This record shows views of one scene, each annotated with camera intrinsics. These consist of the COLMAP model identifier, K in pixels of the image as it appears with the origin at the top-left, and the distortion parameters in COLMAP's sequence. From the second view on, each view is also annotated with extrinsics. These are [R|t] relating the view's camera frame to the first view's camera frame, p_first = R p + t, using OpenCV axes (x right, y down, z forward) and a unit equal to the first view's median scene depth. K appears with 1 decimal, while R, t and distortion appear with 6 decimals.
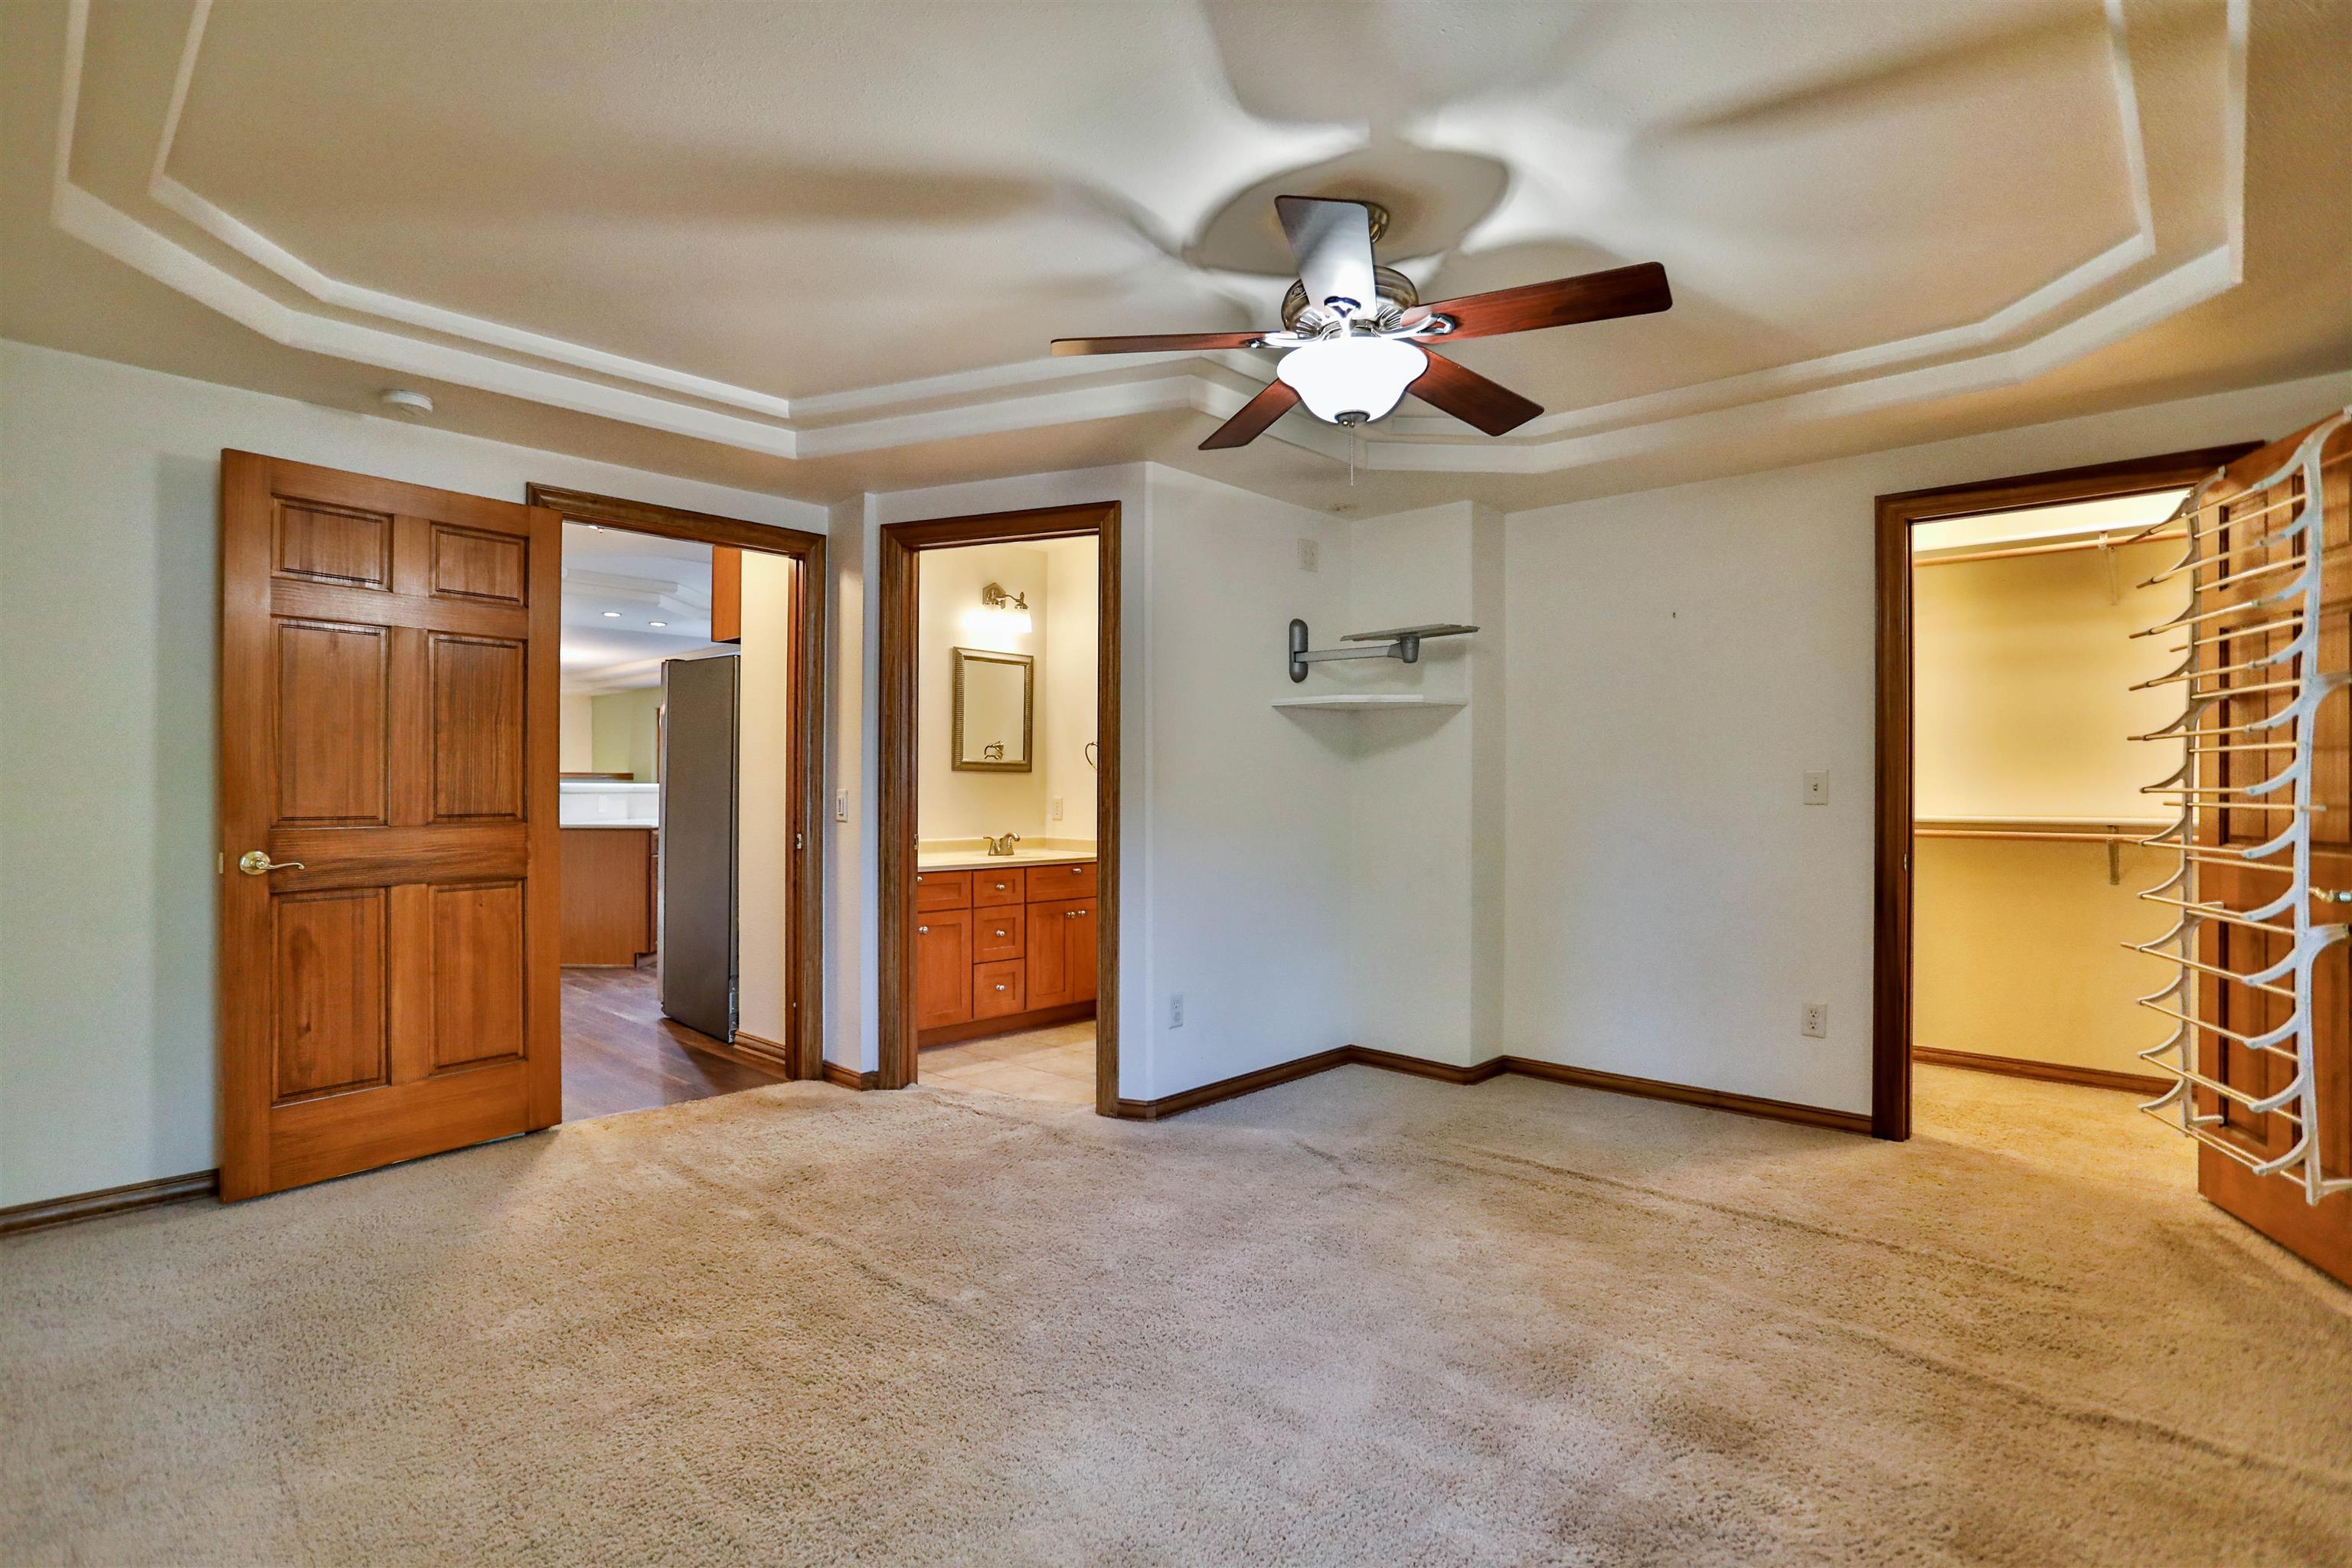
lens RADIAL K [[1139.0, 0, 1172.3], [0, 1139.0, 784.2], [0, 0, 1]] dist [-0.054967, 0.019458]
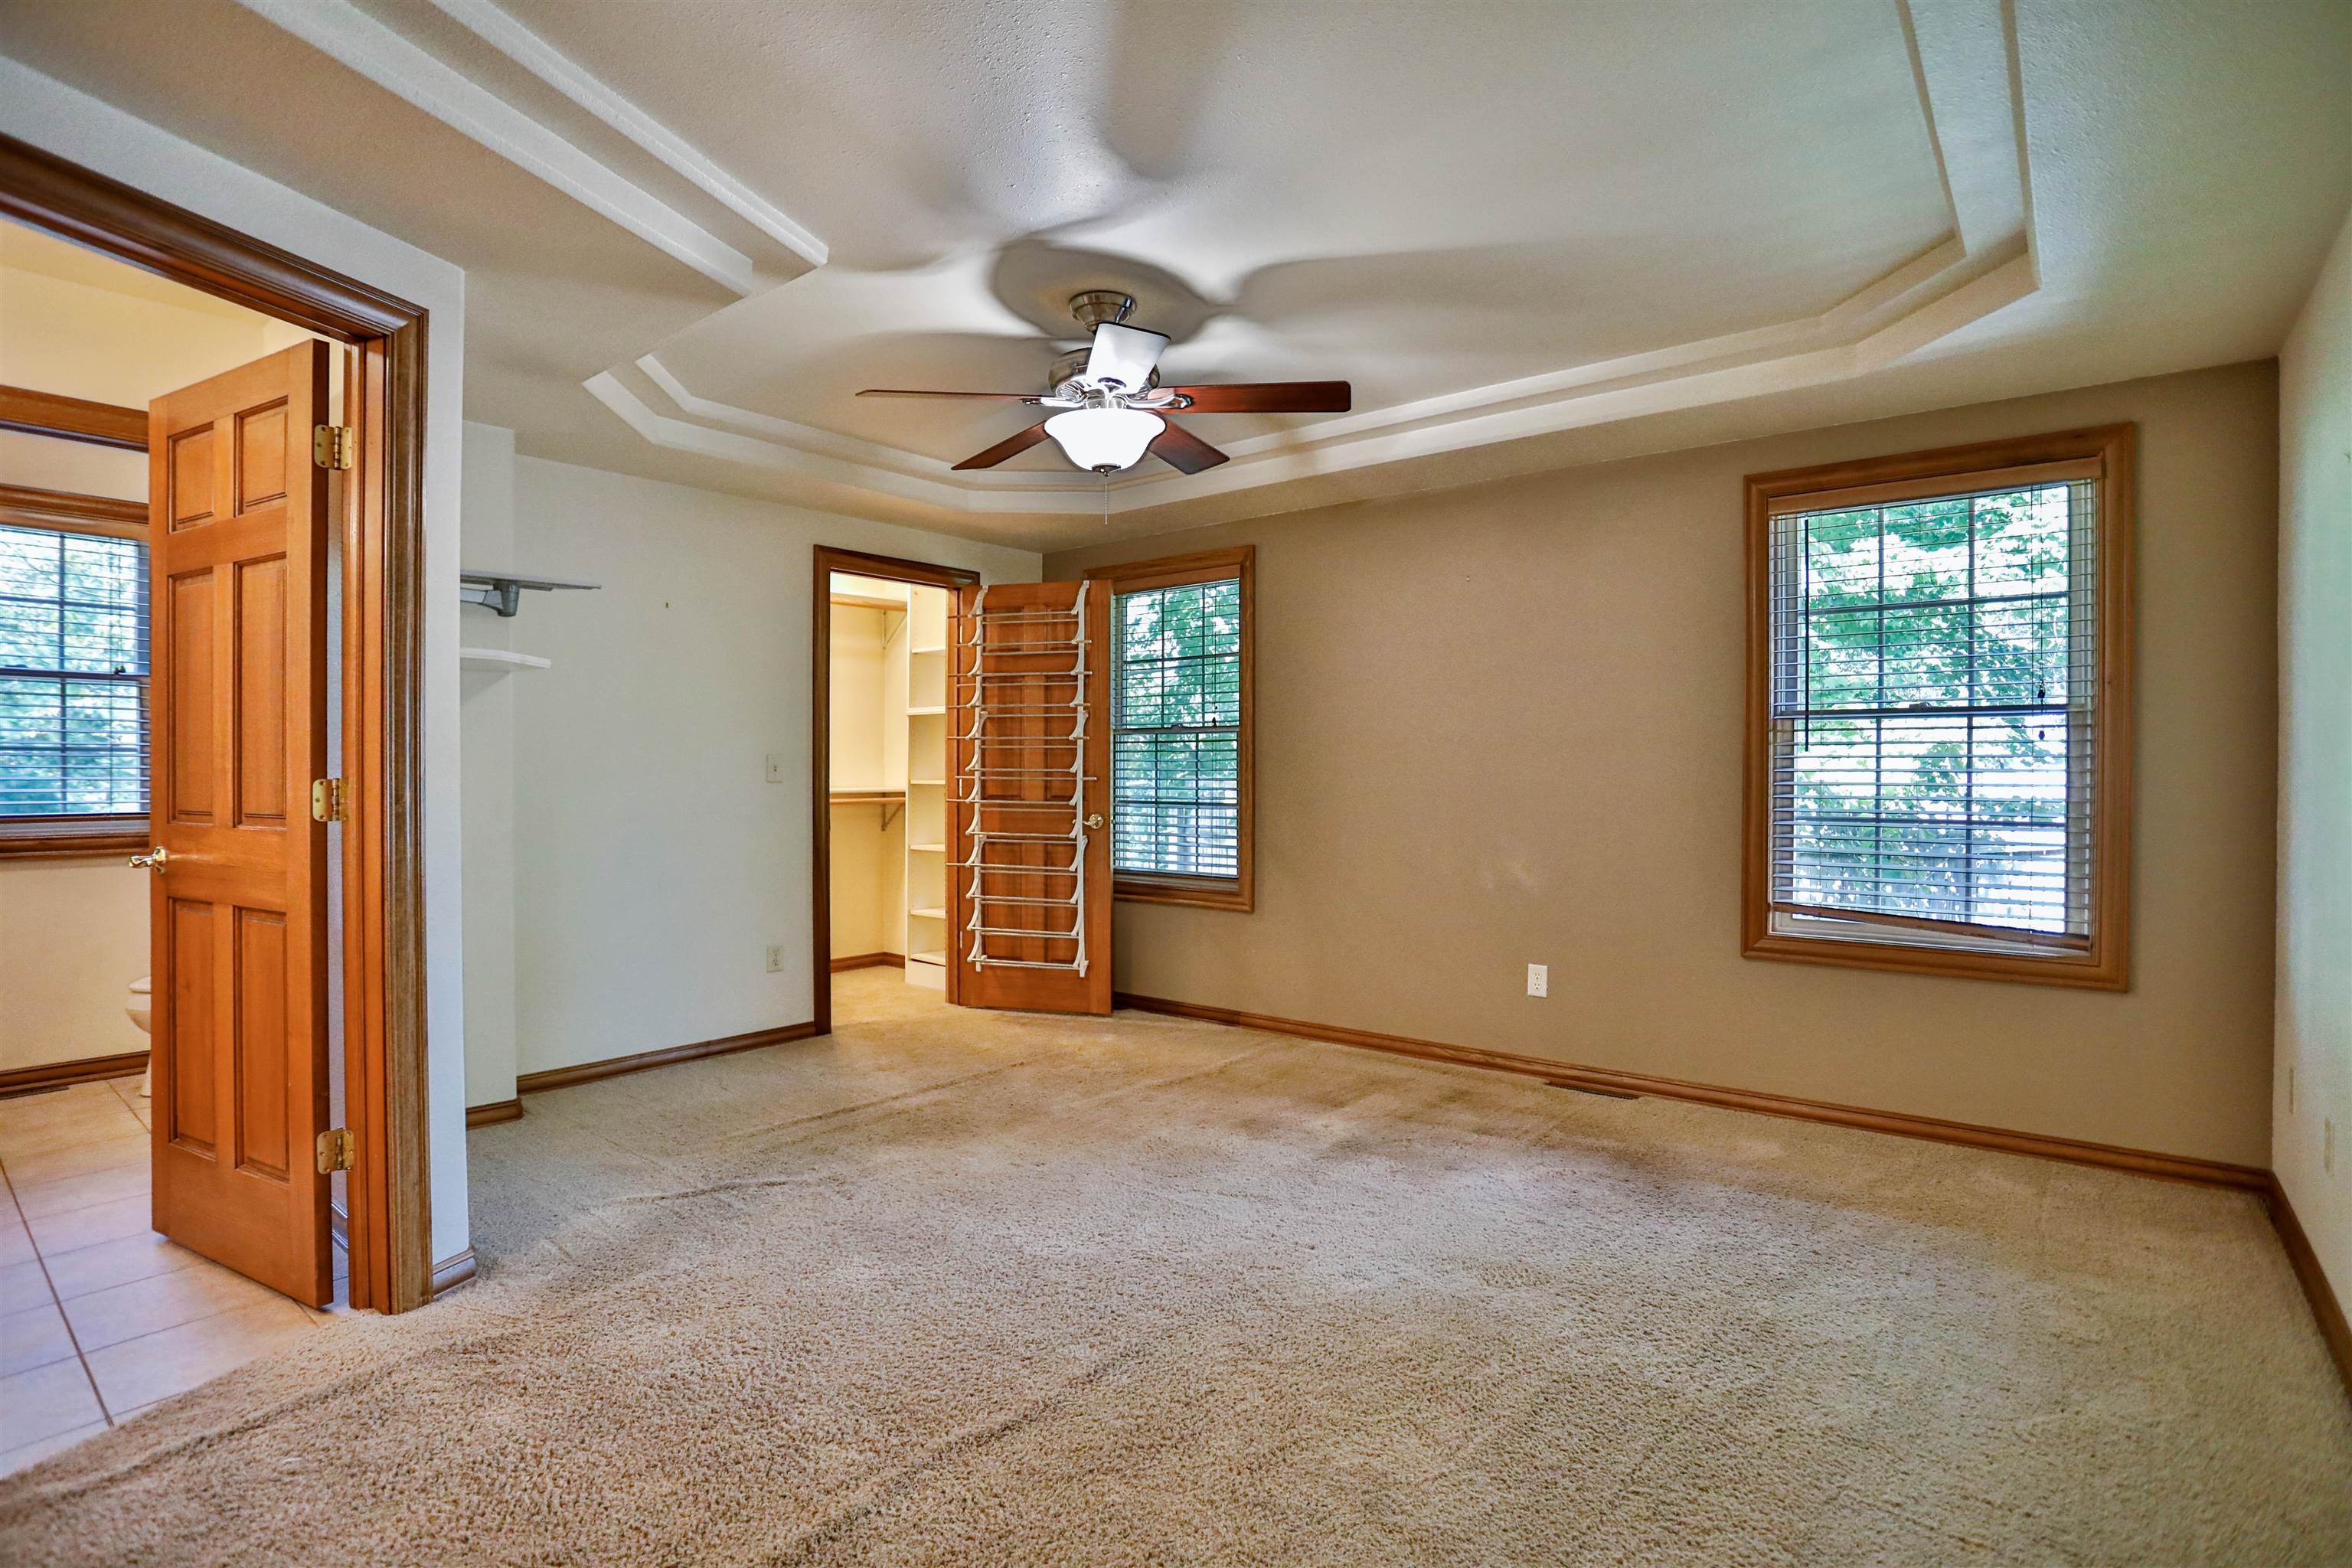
lens RADIAL K [[1139.0, 0, 1176.0], [0, 1139.0, 781.6], [0, 0, 1]] dist [-0.054967, 0.019458]
pose [[-0.064937, -0.012729, 0.997808, -0.719612], [-0.005395, 0.999909, 0.012404, -0.000423], [-0.997875, -0.004578, -0.065000, 0.674026]]
